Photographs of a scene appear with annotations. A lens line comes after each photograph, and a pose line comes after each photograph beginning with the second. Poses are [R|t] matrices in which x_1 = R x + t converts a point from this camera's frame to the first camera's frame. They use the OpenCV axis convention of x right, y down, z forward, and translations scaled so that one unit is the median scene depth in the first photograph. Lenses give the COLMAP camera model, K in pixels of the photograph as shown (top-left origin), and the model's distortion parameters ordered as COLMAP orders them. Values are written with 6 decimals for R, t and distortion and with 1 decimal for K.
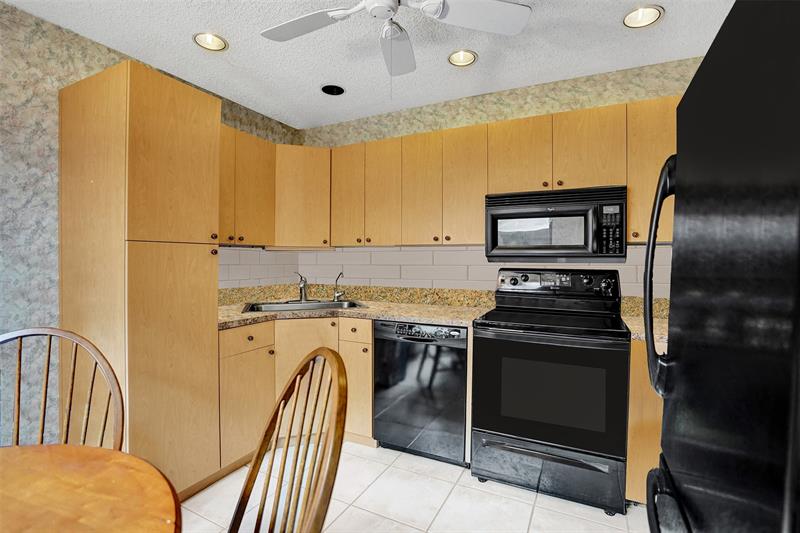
lens RADIAL K [[377.4, 0, 398.4], [0, 377.4, 268.7], [0, 0, 1]] dist [-0.056940, 0.015288]
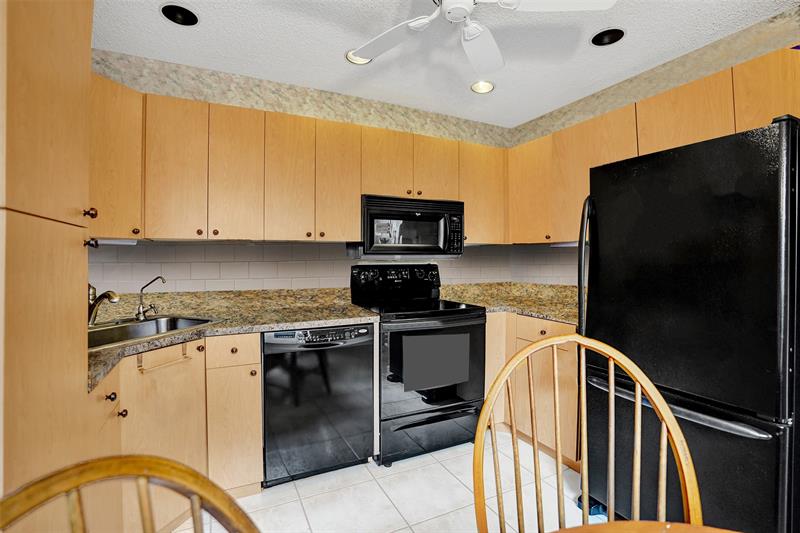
lens RADIAL K [[382.2, 0, 399.5], [0, 382.2, 256.4], [0, 0, 1]] dist [-0.066226, 0.027827]
pose [[0.598099, -0.006128, 0.801399, -0.527815], [0.020801, 0.999753, -0.007880, -0.013430], [-0.801152, 0.021383, 0.598079, 0.278149]]
